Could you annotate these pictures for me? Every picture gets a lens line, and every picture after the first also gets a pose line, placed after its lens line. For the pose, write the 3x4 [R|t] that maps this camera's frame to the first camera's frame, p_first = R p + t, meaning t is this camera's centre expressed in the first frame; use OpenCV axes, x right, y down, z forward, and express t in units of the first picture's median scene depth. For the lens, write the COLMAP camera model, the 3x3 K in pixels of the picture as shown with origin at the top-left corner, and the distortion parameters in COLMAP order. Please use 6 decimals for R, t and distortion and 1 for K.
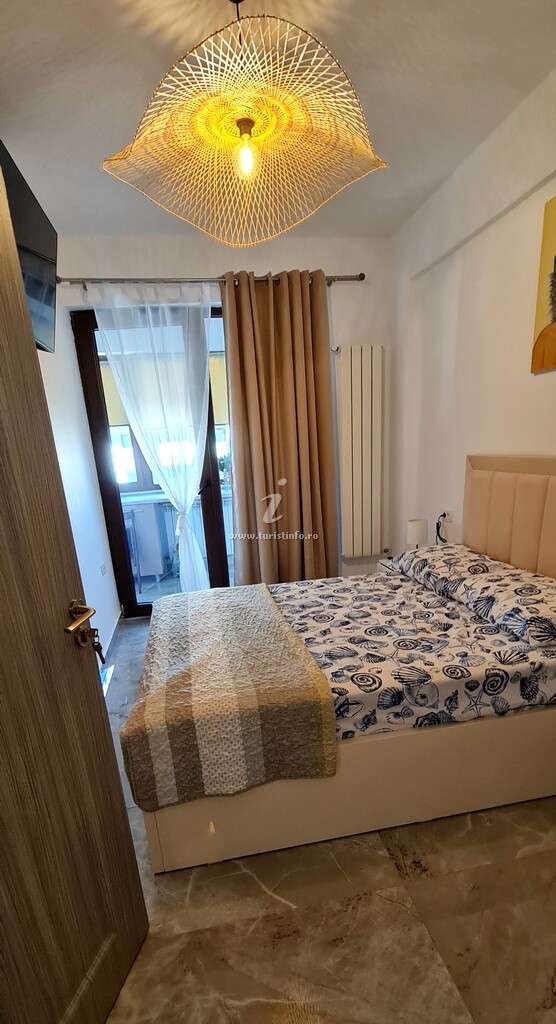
lens RADIAL K [[489.1, 0, 280.5], [0, 489.1, 599.5], [0, 0, 1]] dist [-0.003459, -0.000386]
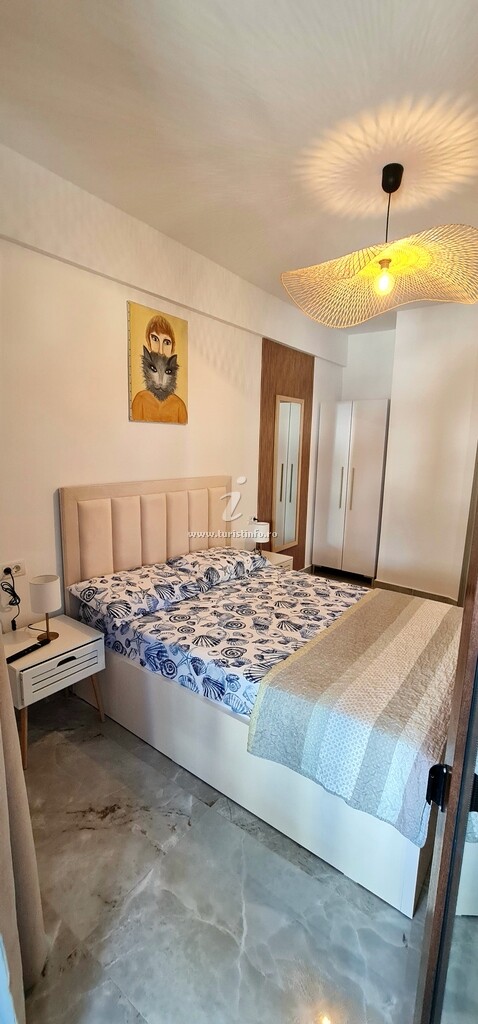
lens RADIAL K [[419.3, 0, 240.4], [0, 419.3, 515.0], [0, 0, 1]] dist [-0.005530, 0.001601]
pose [[-0.674350, -0.079553, 0.734114, -0.693174], [0.242410, 0.915230, 0.321855, -0.716370], [-0.697488, 0.395000, -0.597901, 2.142067]]
